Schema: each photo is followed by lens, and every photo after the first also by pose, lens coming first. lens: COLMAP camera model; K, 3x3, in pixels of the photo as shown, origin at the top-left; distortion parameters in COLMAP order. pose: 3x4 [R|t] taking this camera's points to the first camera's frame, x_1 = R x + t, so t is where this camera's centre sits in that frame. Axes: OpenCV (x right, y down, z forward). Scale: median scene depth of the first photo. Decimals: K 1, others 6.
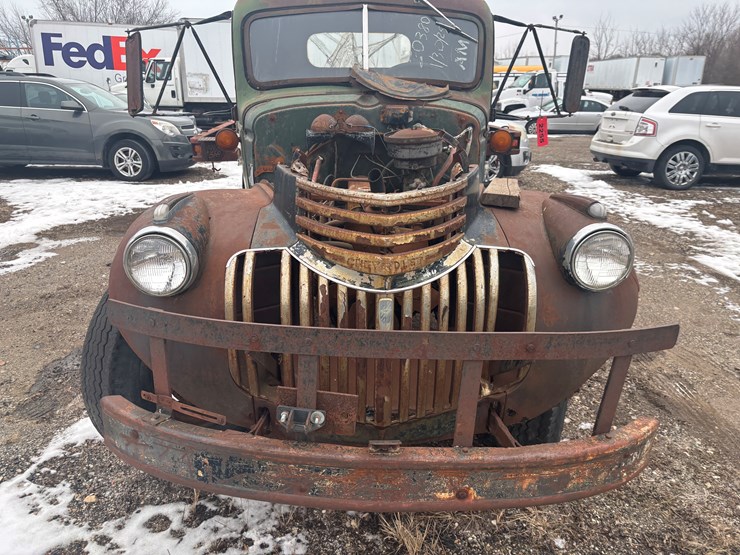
lens RADIAL K [[538.7, 0, 402.3], [0, 538.7, 279.9], [0, 0, 1]] dist [0.133865, -0.155538]
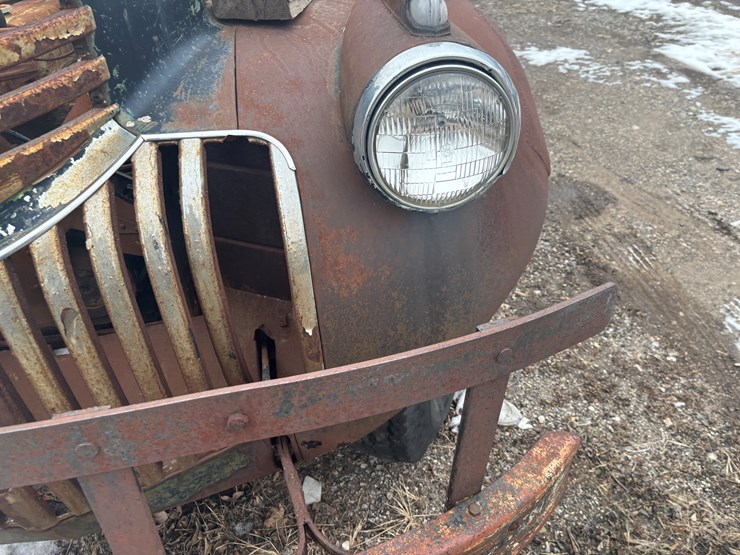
lens RADIAL K [[569.9, 0, 375.5], [0, 569.9, 279.3], [0, 0, 1]] dist [0.056548, -0.071964]
pose [[0.992306, -0.123136, 0.012914, 0.171179], [0.114004, 0.949406, 0.292627, -0.039864], [-0.048293, -0.288903, 0.956140, 0.321371]]
